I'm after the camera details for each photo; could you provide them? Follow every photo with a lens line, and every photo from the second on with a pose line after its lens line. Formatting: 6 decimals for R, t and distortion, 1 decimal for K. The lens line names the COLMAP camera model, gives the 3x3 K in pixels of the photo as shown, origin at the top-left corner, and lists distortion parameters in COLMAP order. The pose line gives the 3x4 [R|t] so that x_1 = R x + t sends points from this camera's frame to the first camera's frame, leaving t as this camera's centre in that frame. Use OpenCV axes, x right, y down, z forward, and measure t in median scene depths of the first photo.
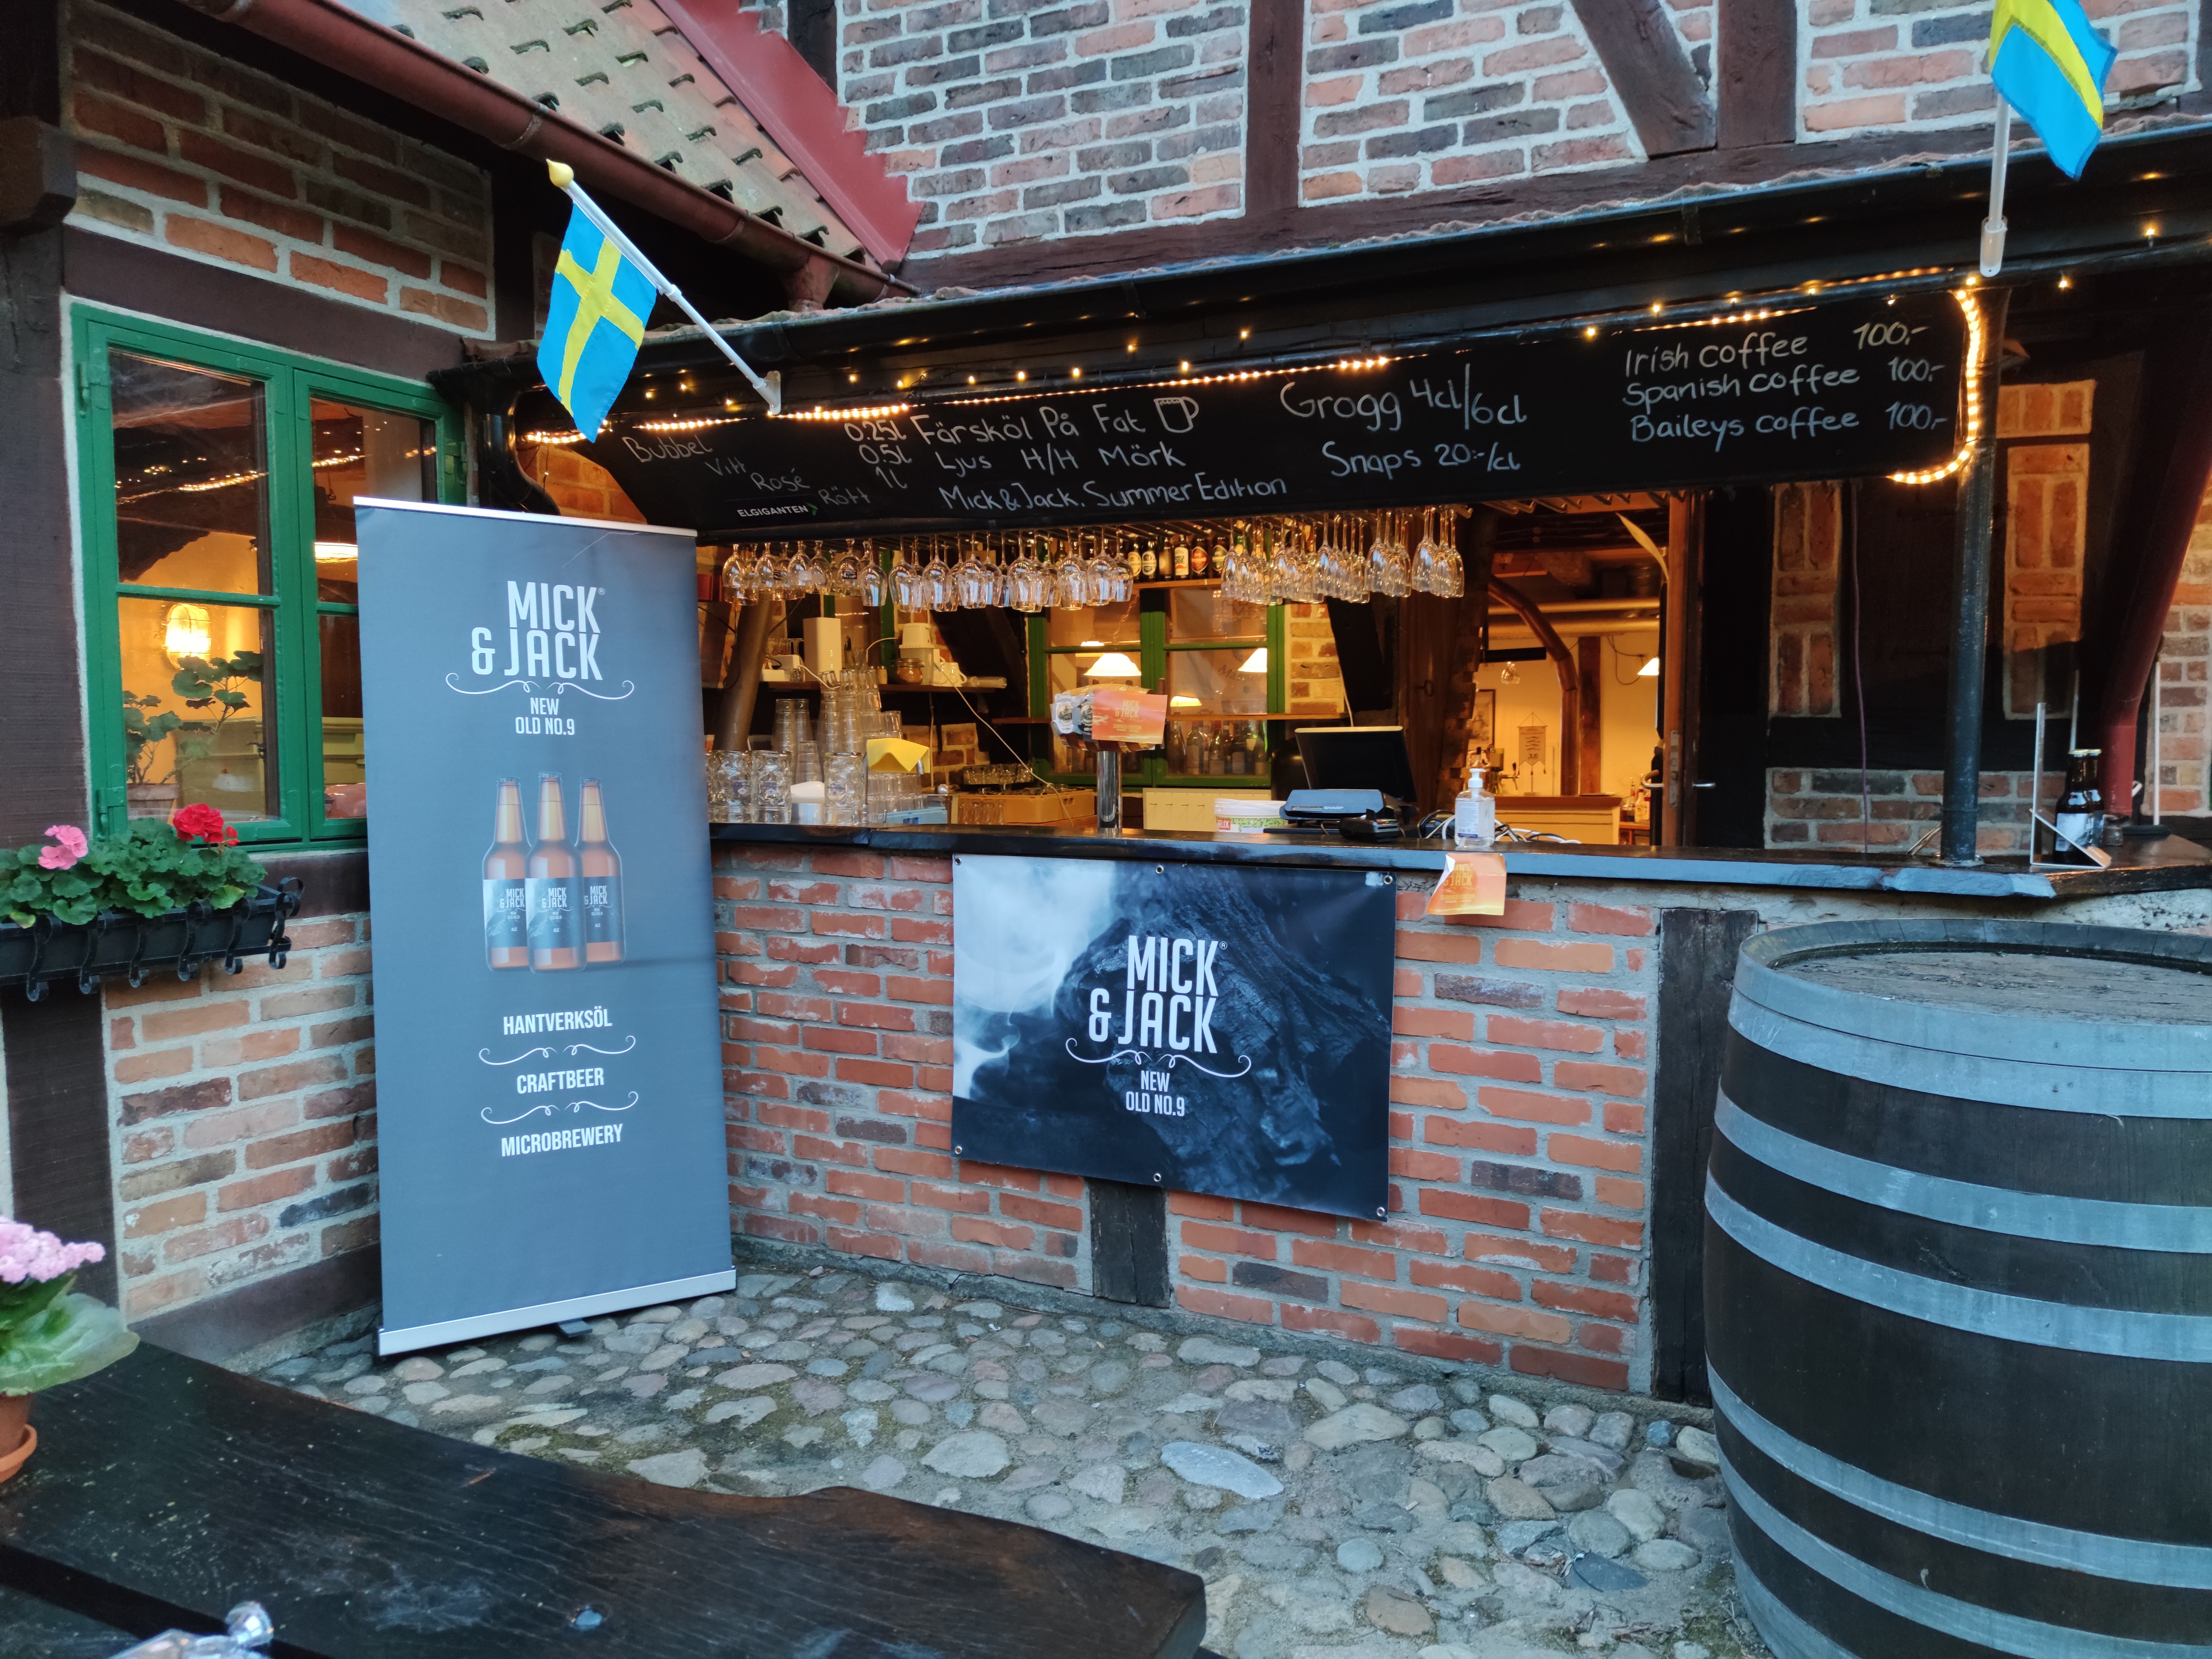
lens RADIAL K [[1544.8, 0, 1111.2], [0, 1544.8, 820.8], [0, 0, 1]] dist [0.056661, -0.056756]
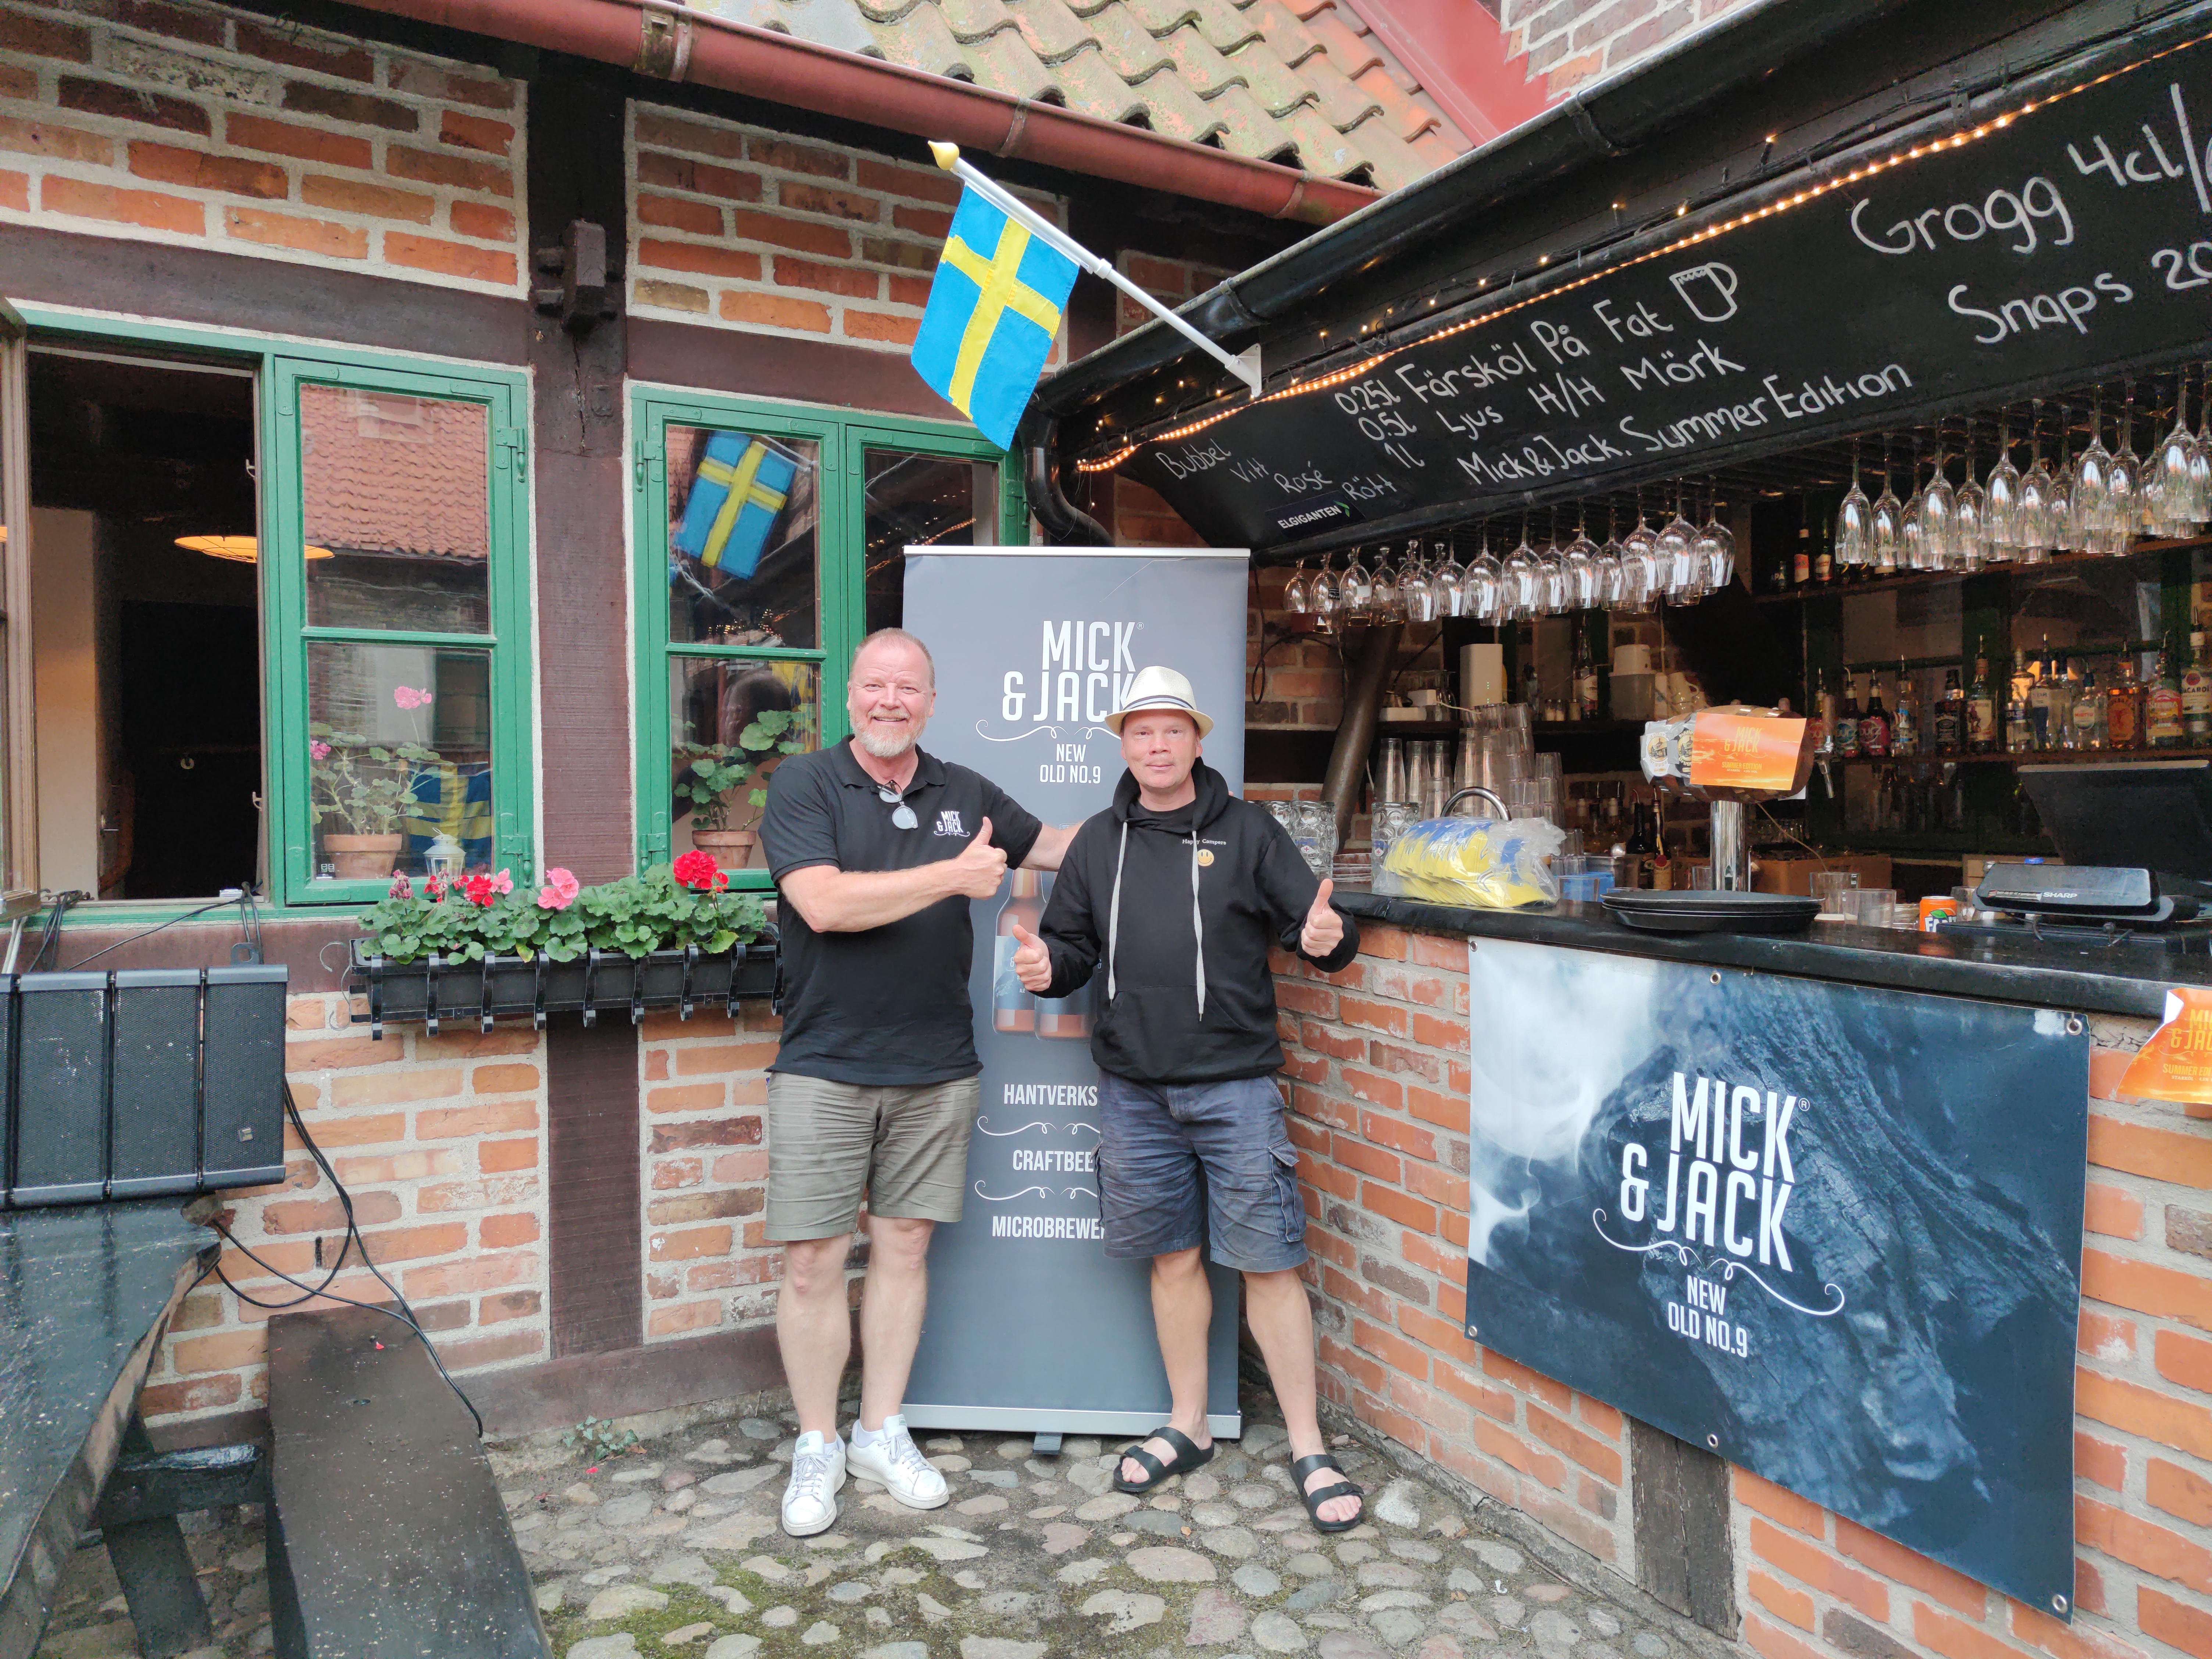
lens RADIAL K [[1544.8, 0, 1085.6], [0, 1544.8, 825.3], [0, 0, 1]] dist [0.056661, -0.056756]
pose [[0.808931, 0.011469, -0.587791, 0.207397], [-0.029697, 0.999330, -0.021371, -0.012085], [0.587153, 0.034744, 0.808730, 0.292810]]
